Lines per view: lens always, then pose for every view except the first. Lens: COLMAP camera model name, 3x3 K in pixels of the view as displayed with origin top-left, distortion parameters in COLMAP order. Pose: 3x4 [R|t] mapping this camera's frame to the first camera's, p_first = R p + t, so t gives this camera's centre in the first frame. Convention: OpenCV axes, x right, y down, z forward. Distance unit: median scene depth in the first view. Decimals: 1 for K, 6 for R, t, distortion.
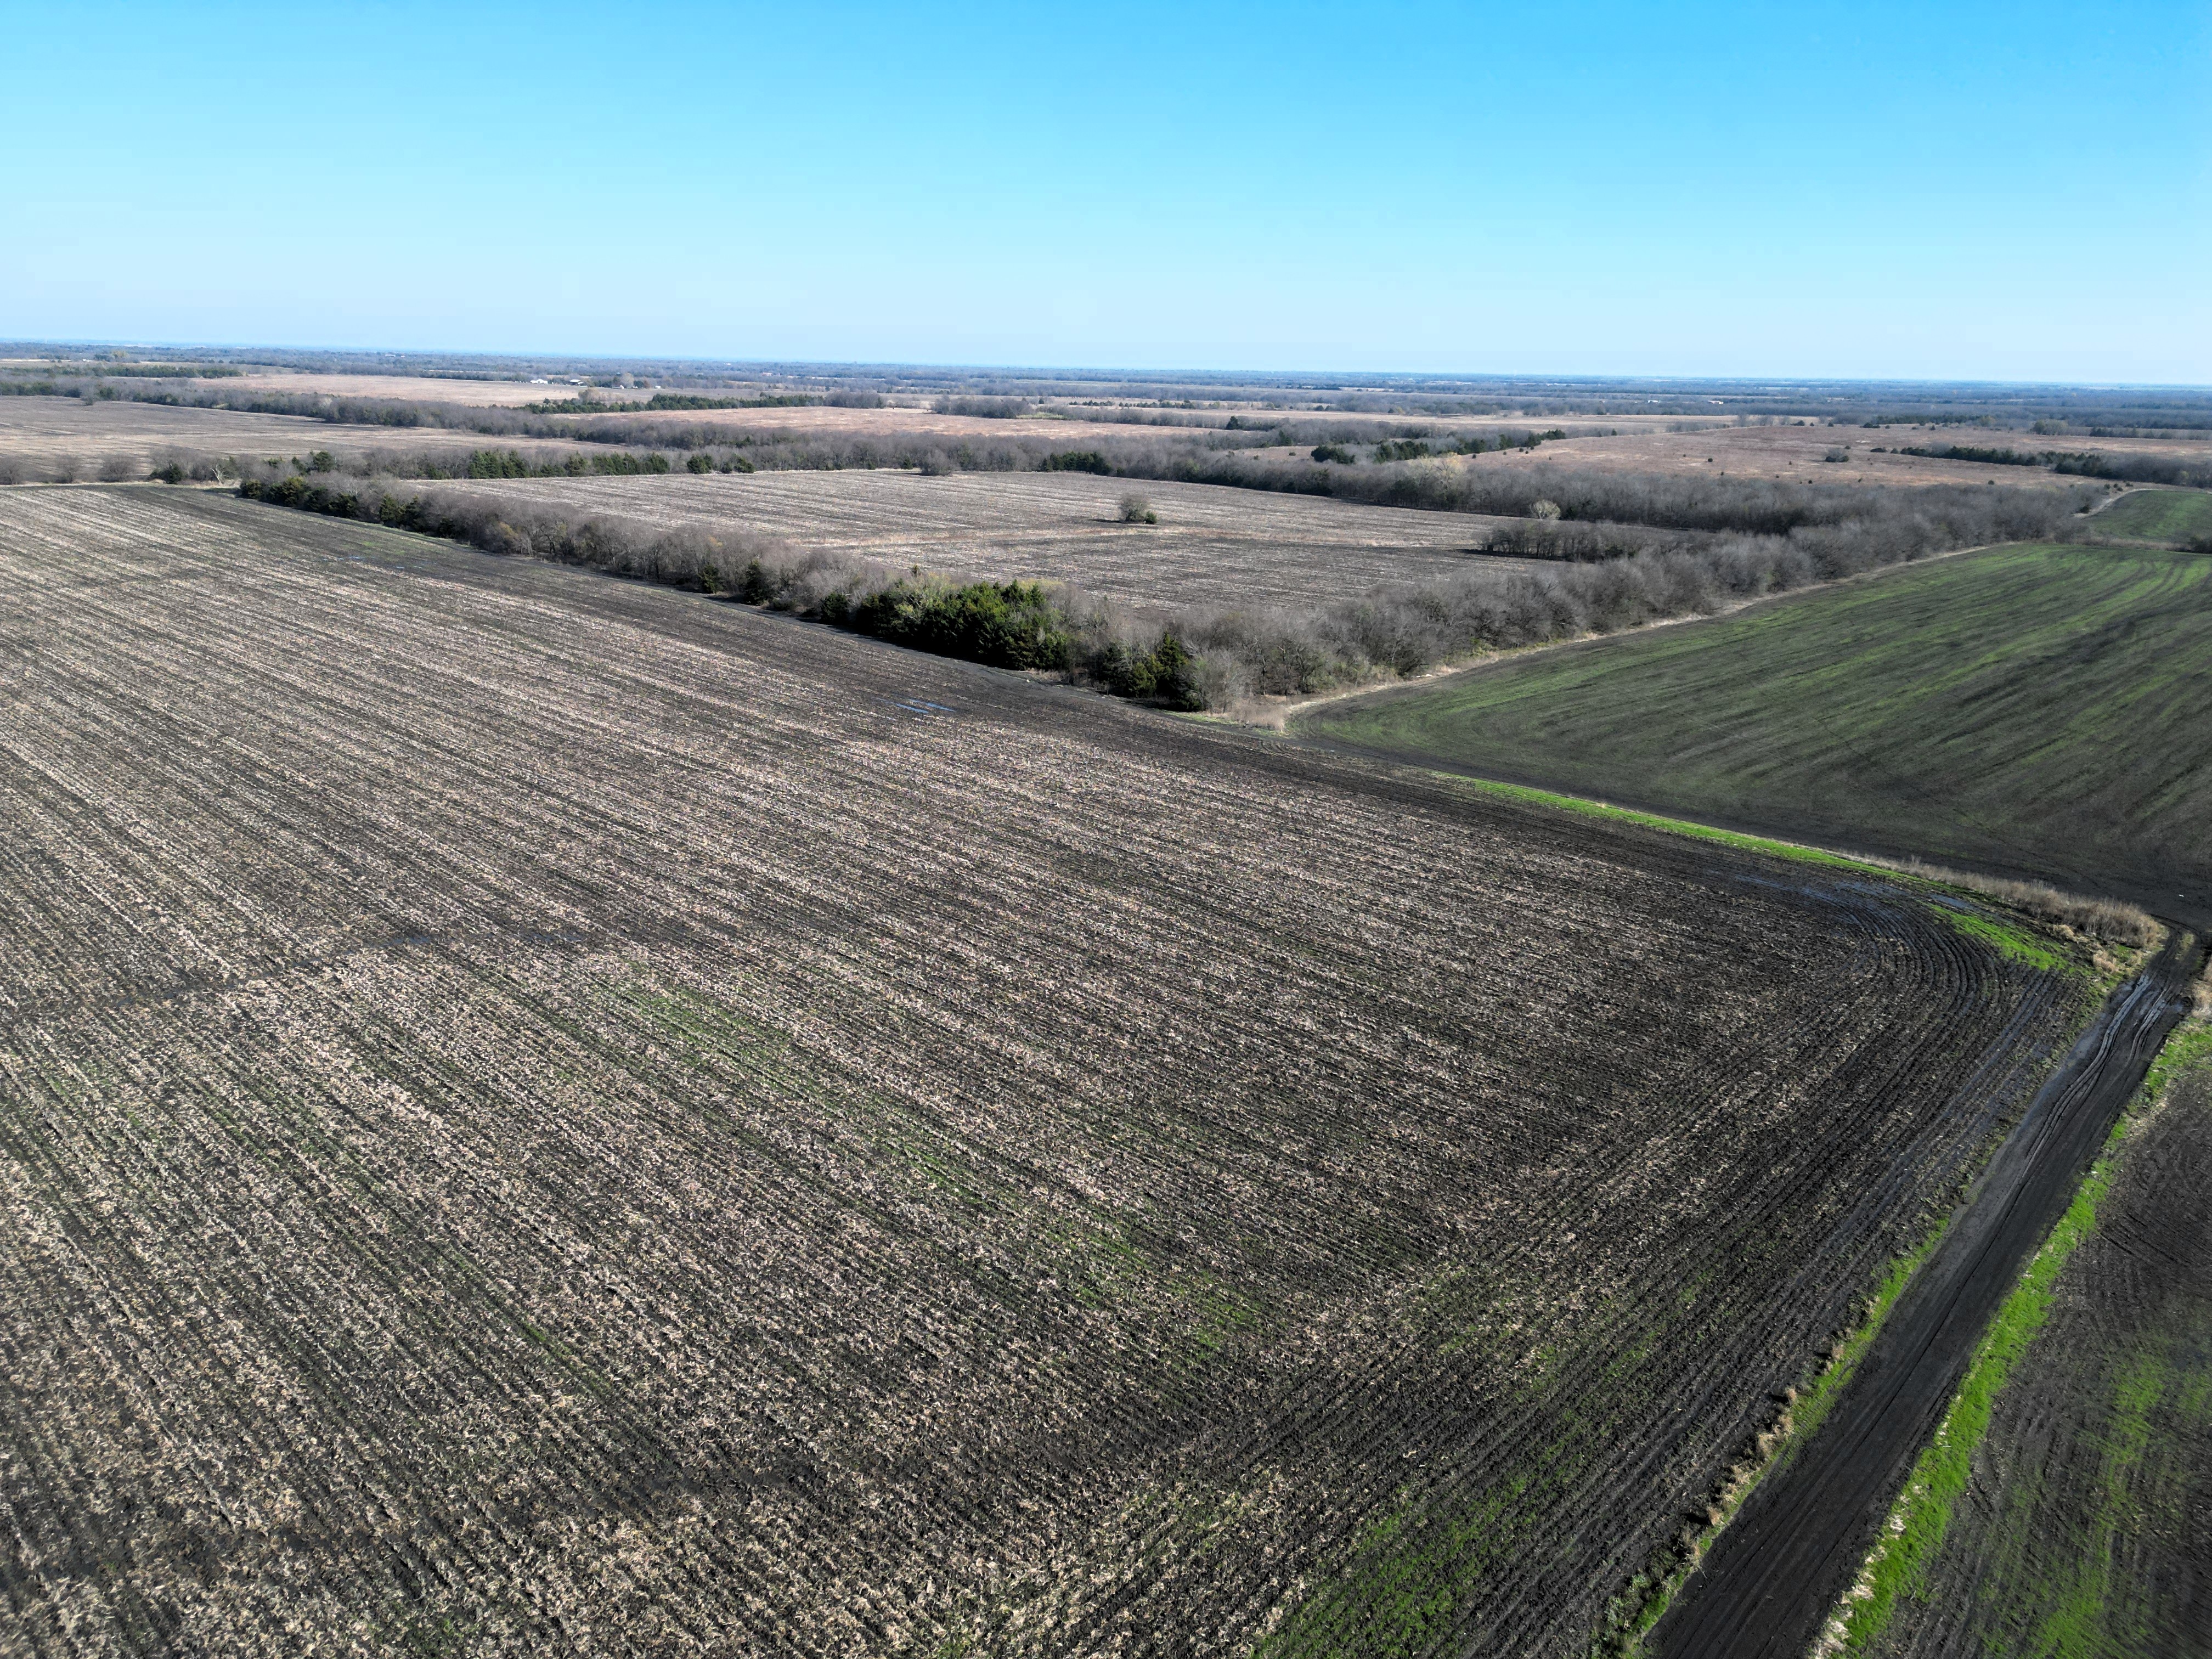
lens RADIAL K [[1550.0, 0, 1098.6], [0, 1550.0, 818.4], [0, 0, 1]] dist [0.070634, -0.052037]
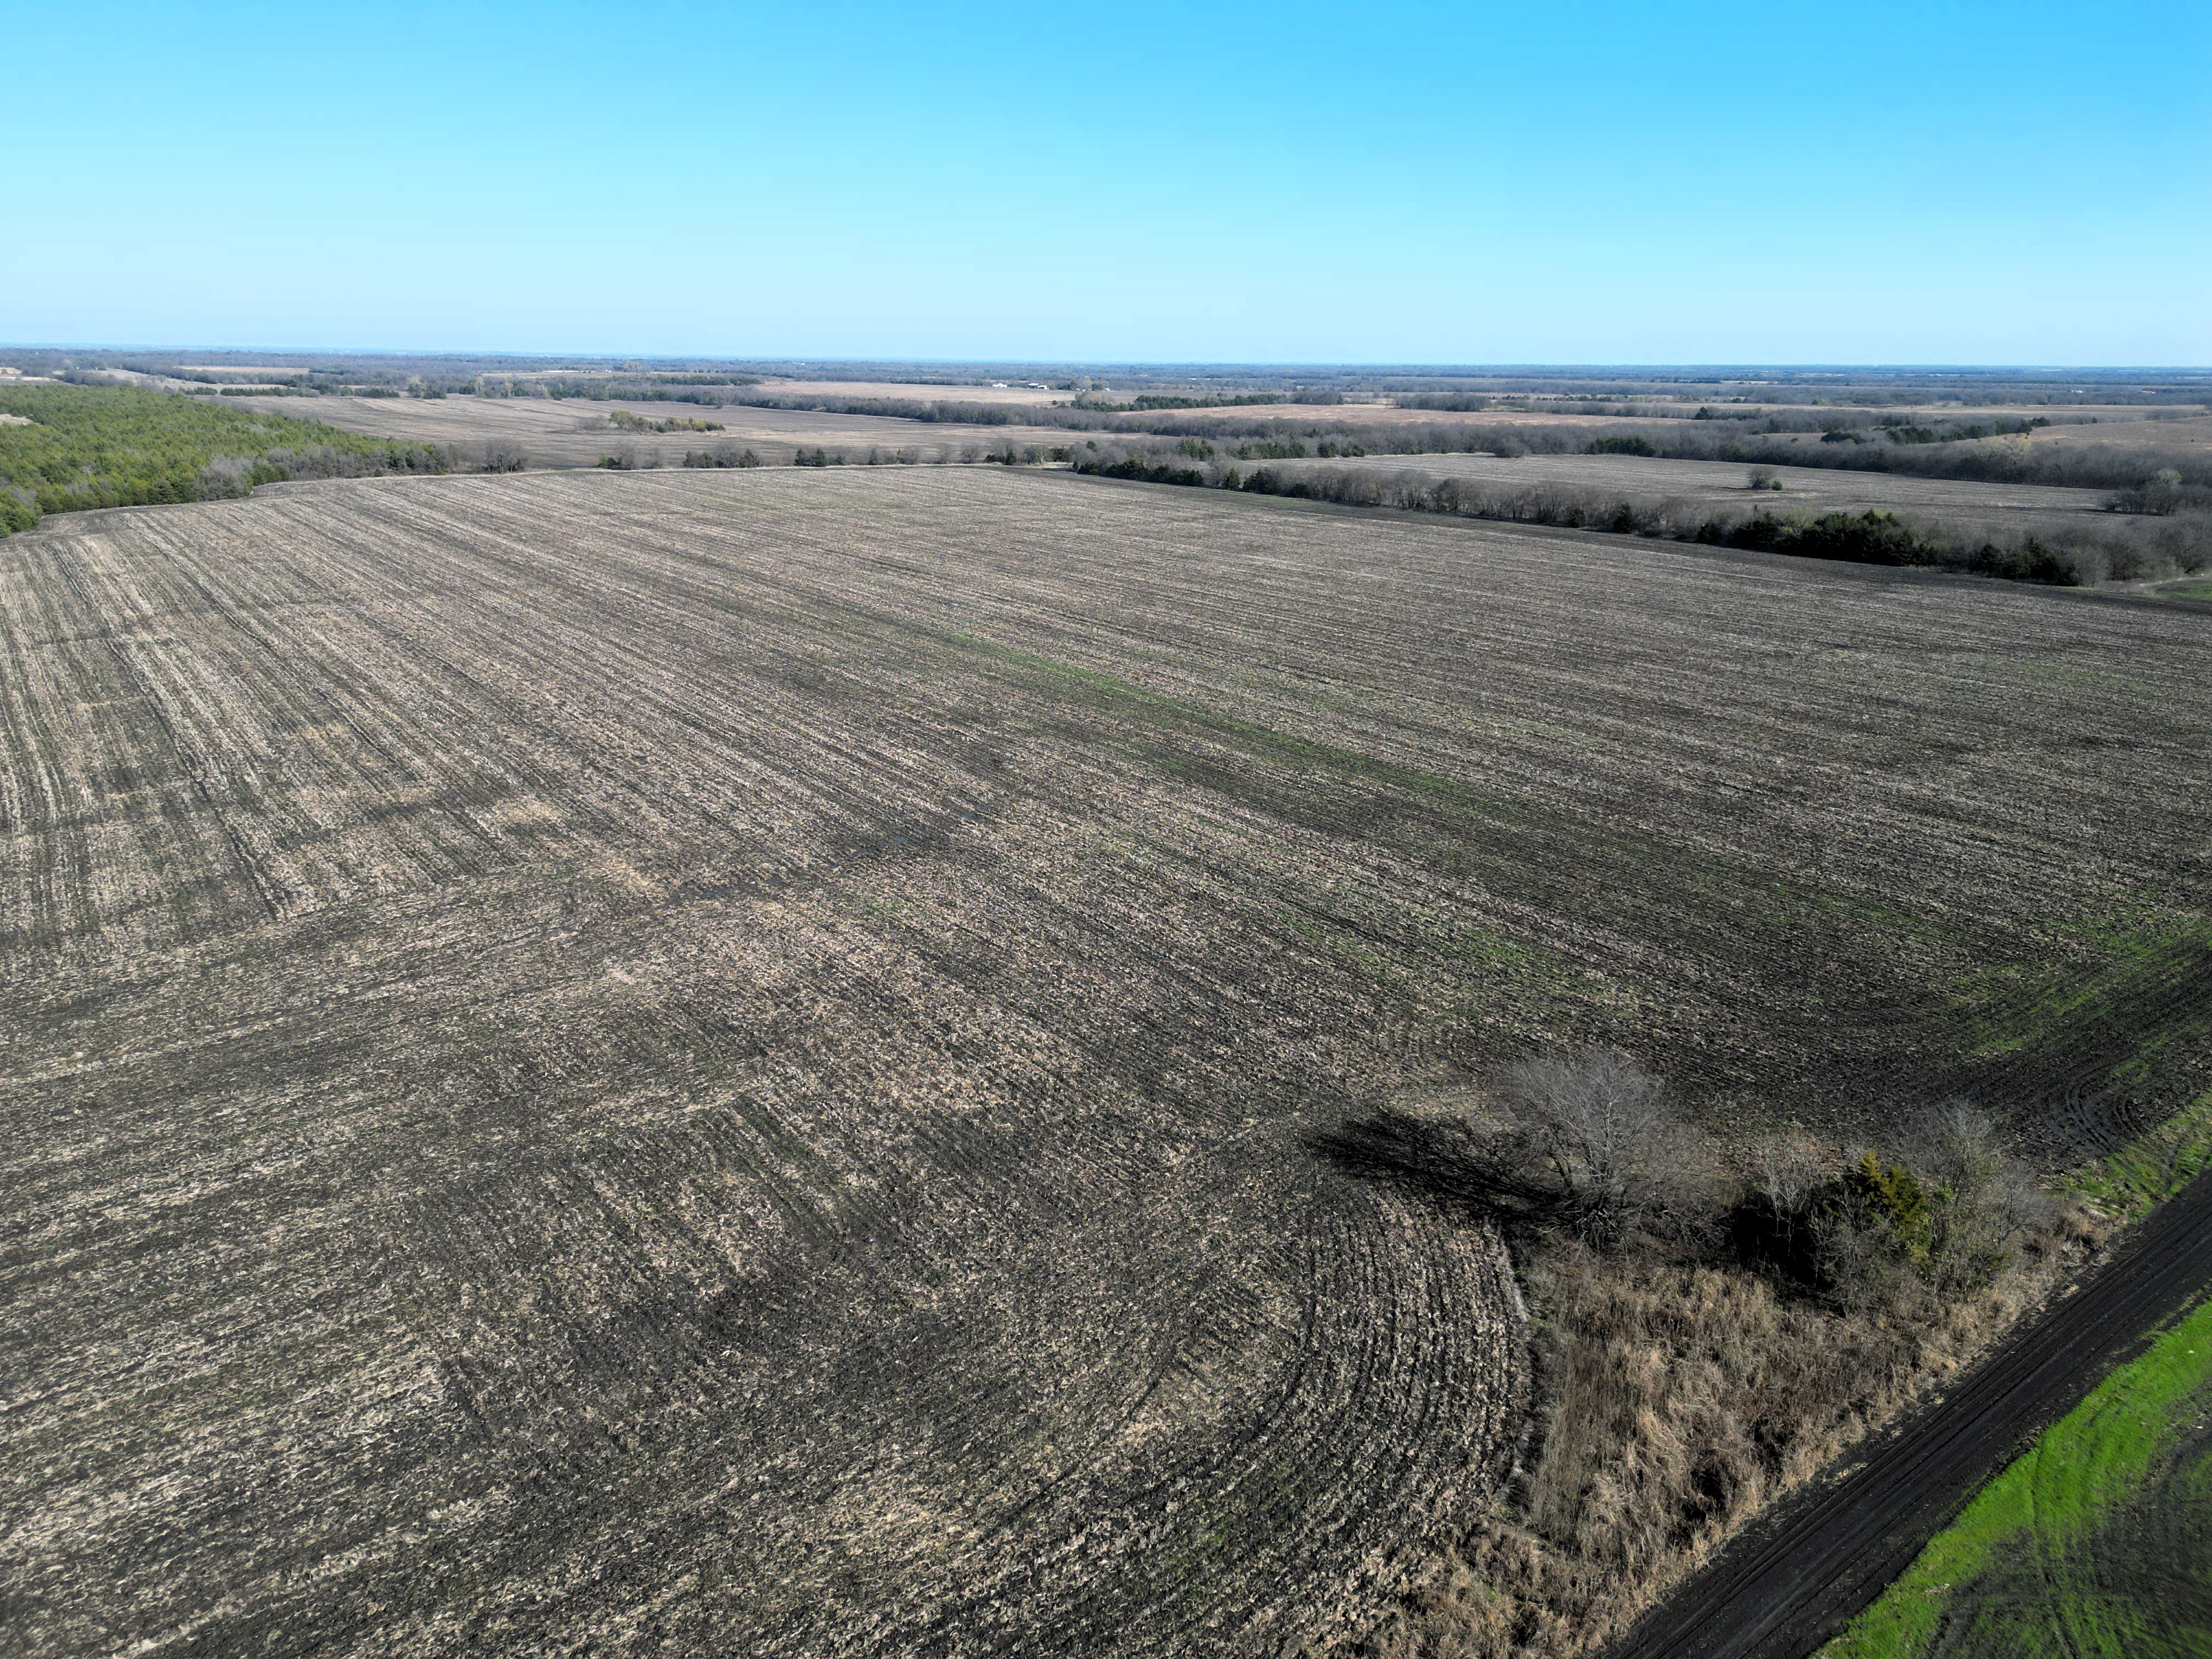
lens RADIAL K [[1550.0, 0, 1110.4], [0, 1550.0, 813.8], [0, 0, 1]] dist [0.070634, -0.052037]
pose [[0.984097, 0.040497, -0.172952, -0.124472], [-0.040938, 0.999161, 0.001019, 0.040296], [0.172848, 0.006078, 0.984930, -0.144651]]
